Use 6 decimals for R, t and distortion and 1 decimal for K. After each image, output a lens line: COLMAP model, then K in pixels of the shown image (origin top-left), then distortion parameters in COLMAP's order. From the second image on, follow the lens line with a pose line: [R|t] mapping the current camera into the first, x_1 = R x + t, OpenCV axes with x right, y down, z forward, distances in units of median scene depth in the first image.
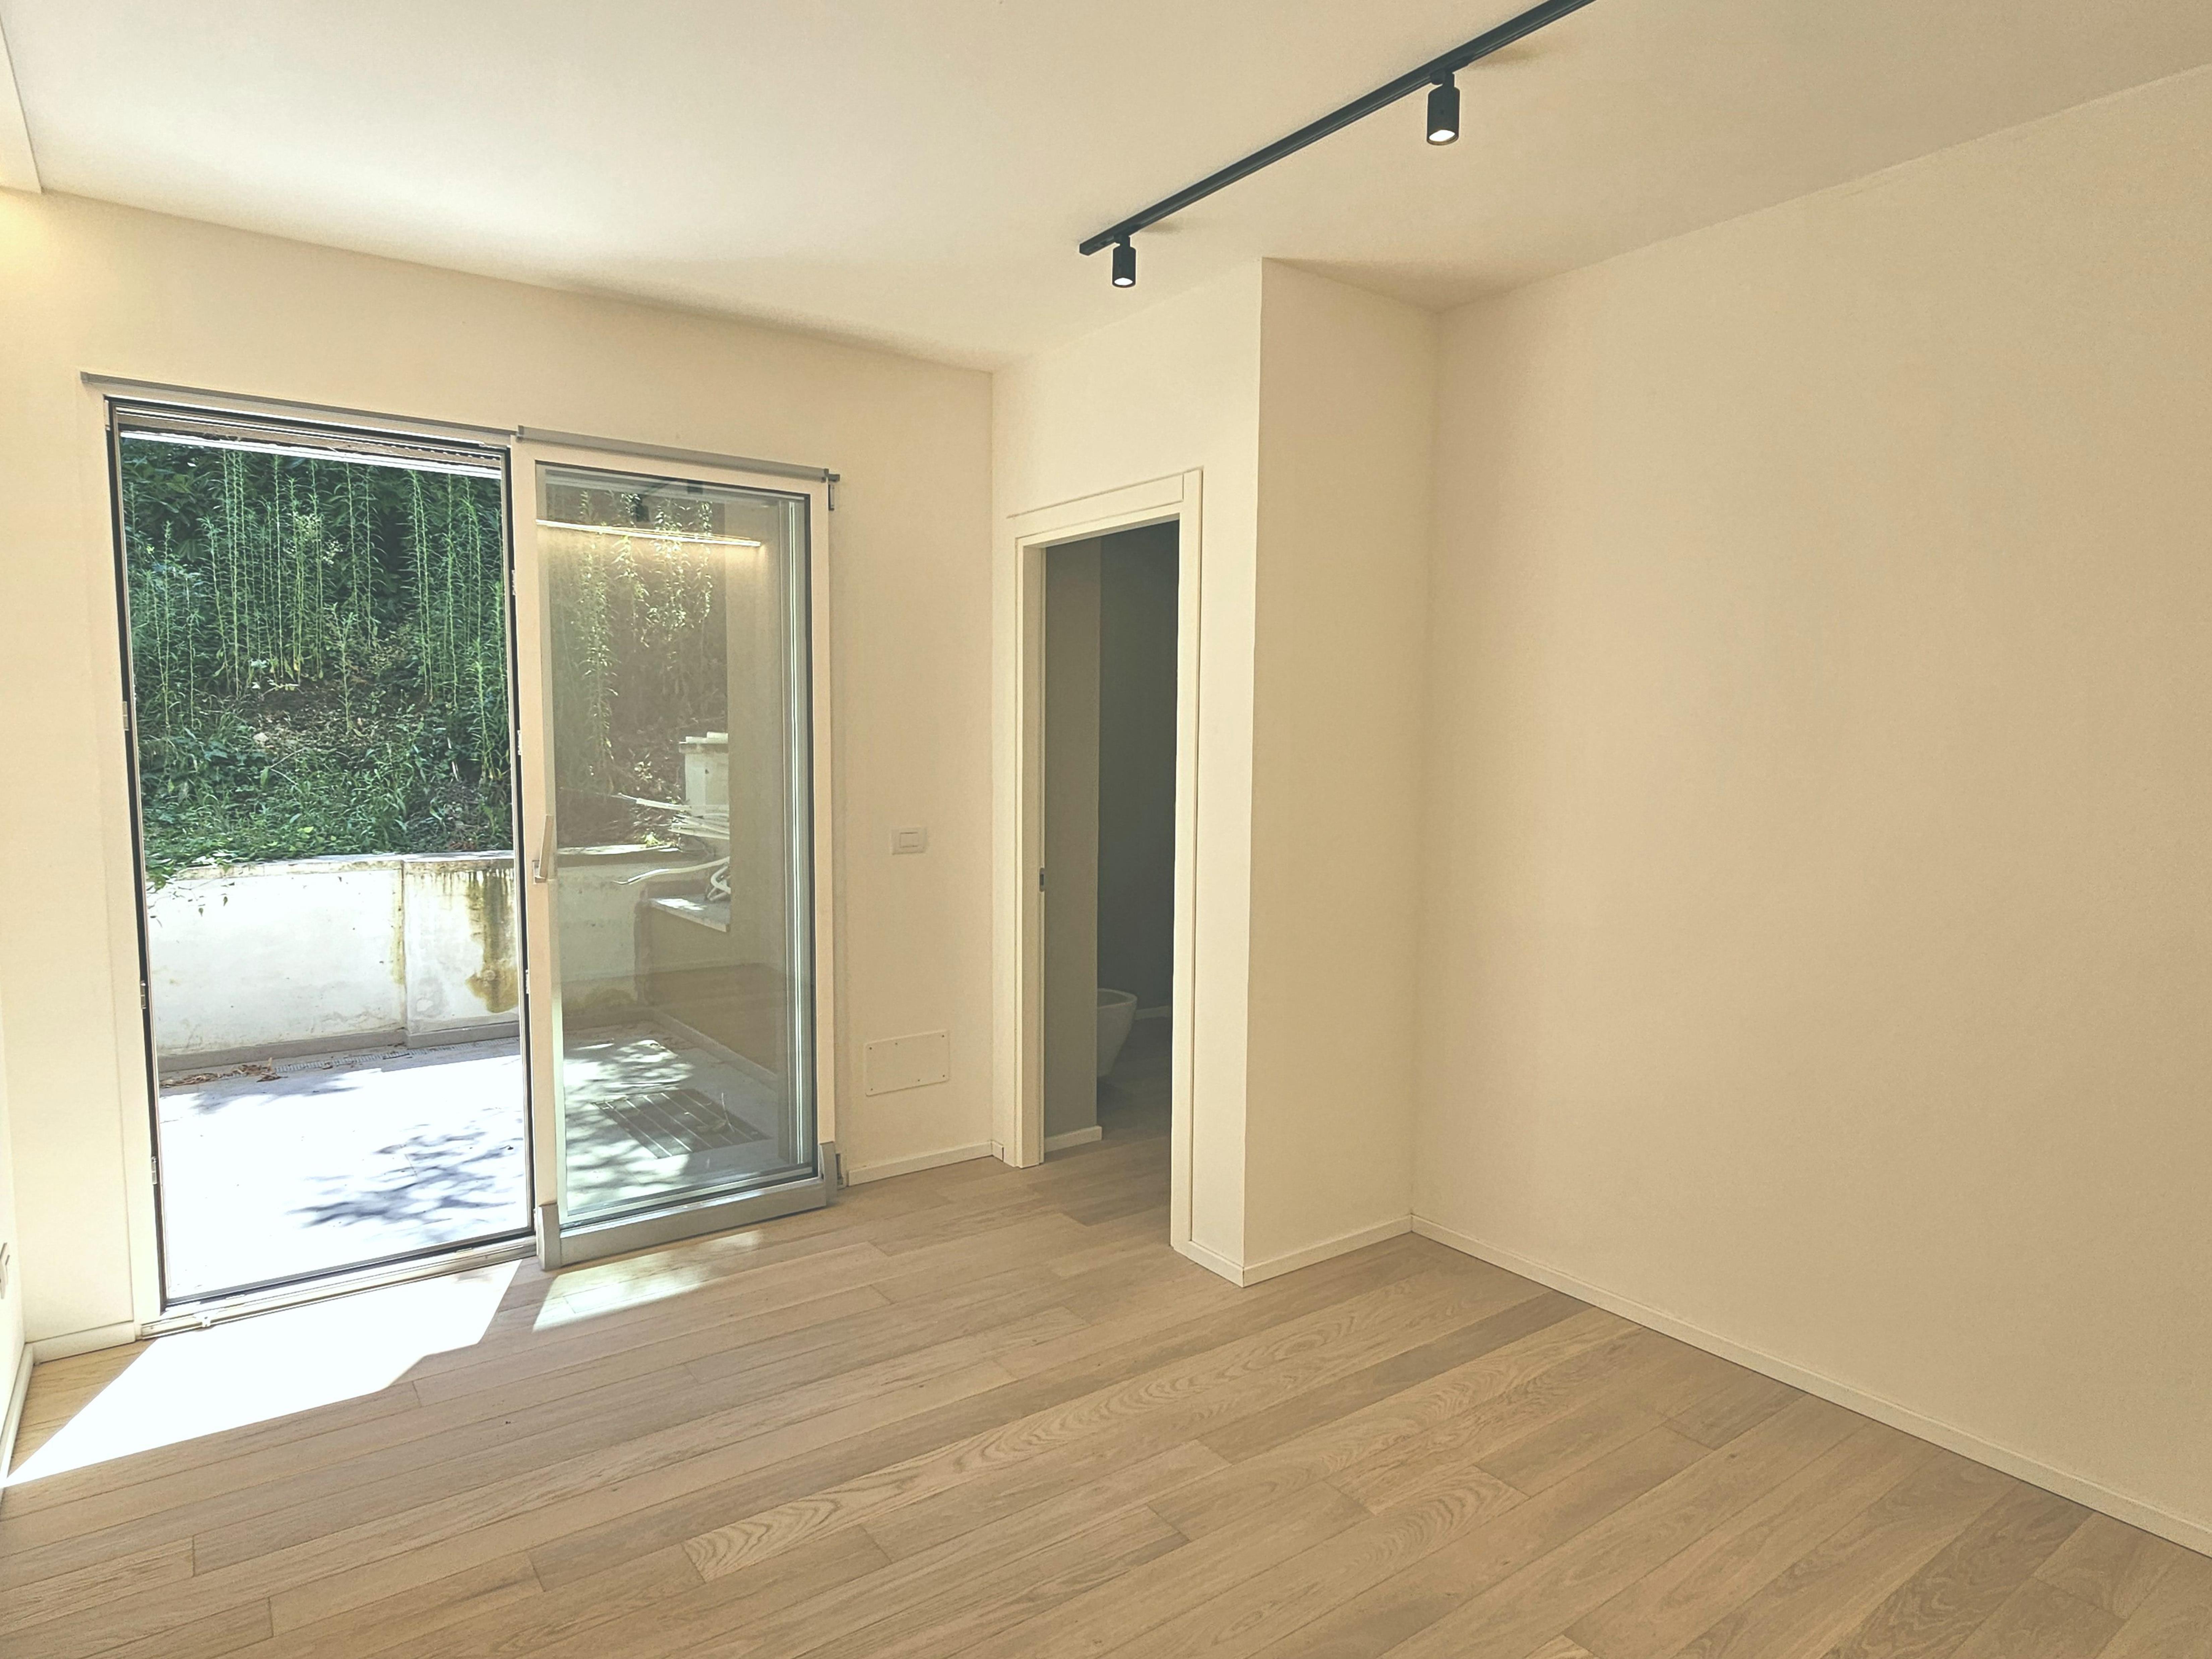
lens RADIAL K [[1271.4, 0, 1062.0], [0, 1271.4, 853.6], [0, 0, 1]] dist [-0.004694, 0.000817]
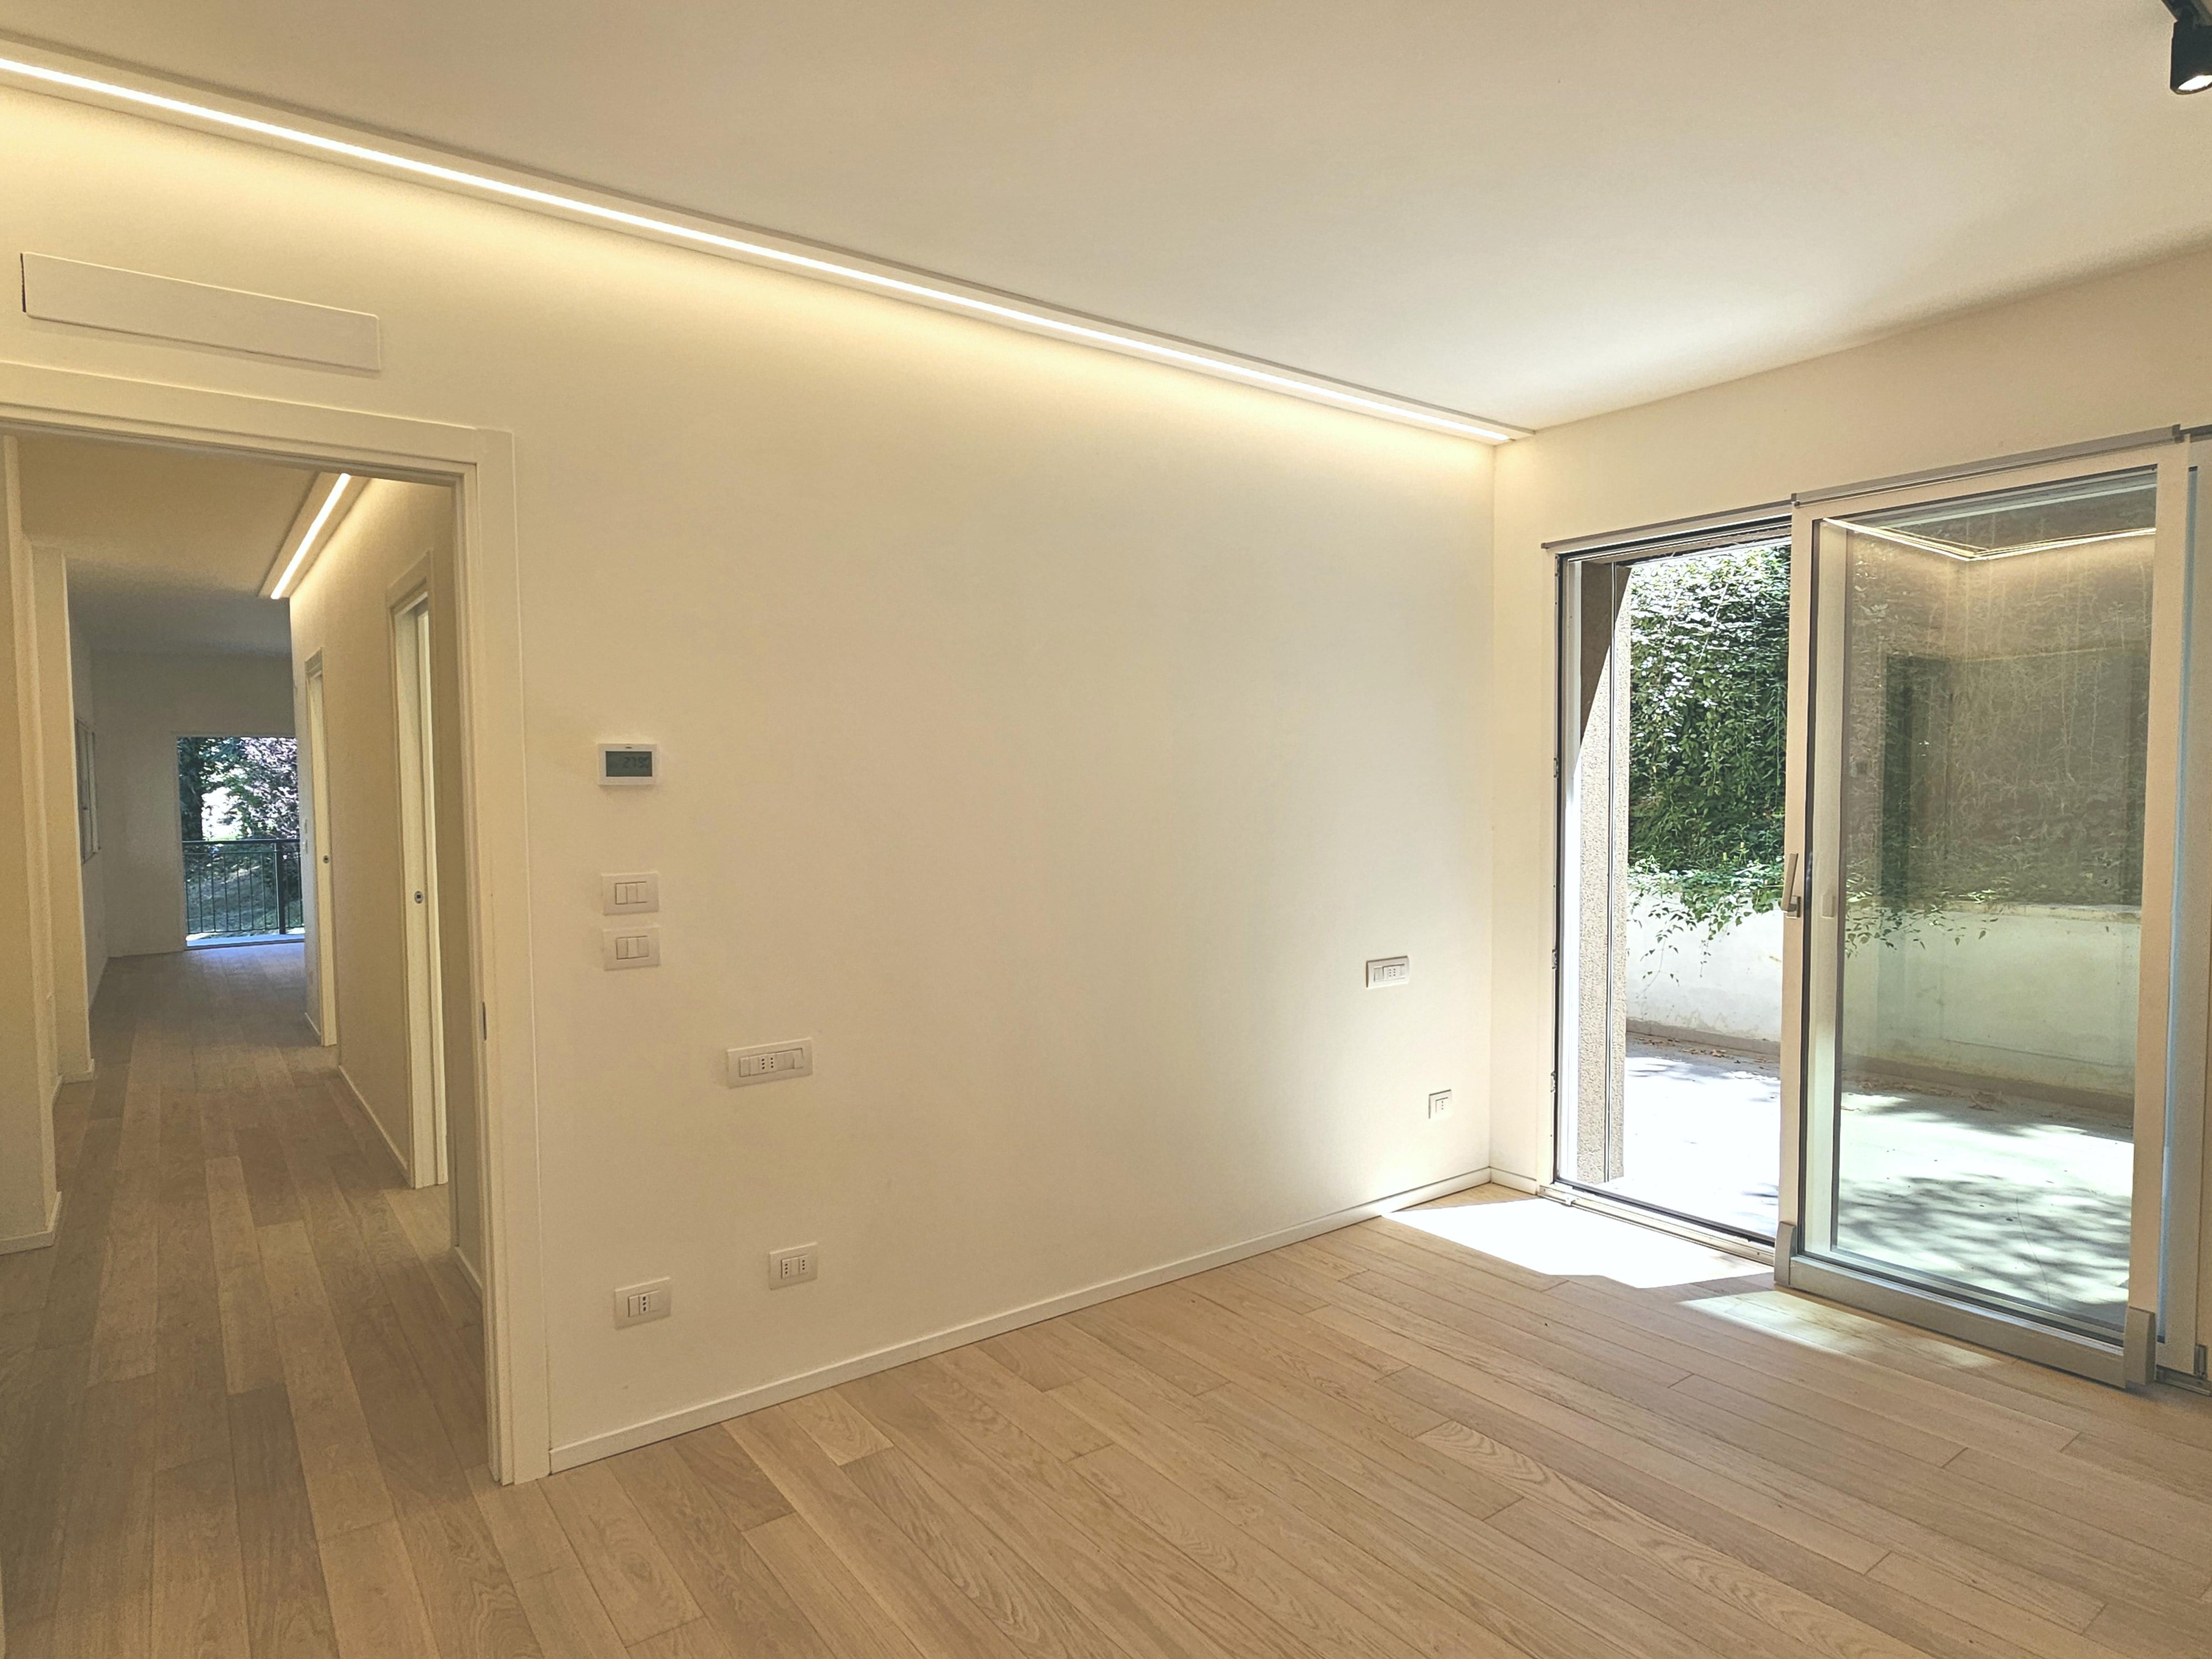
lens RADIAL K [[1271.3, 0, 1123.3], [0, 1271.3, 848.1], [0, 0, 1]] dist [-0.004694, 0.000817]
pose [[0.025173, 0.045607, -0.998642, 0.391358], [-0.086426, 0.995318, 0.043277, -0.019289], [0.995940, 0.085219, 0.028997, 0.252835]]
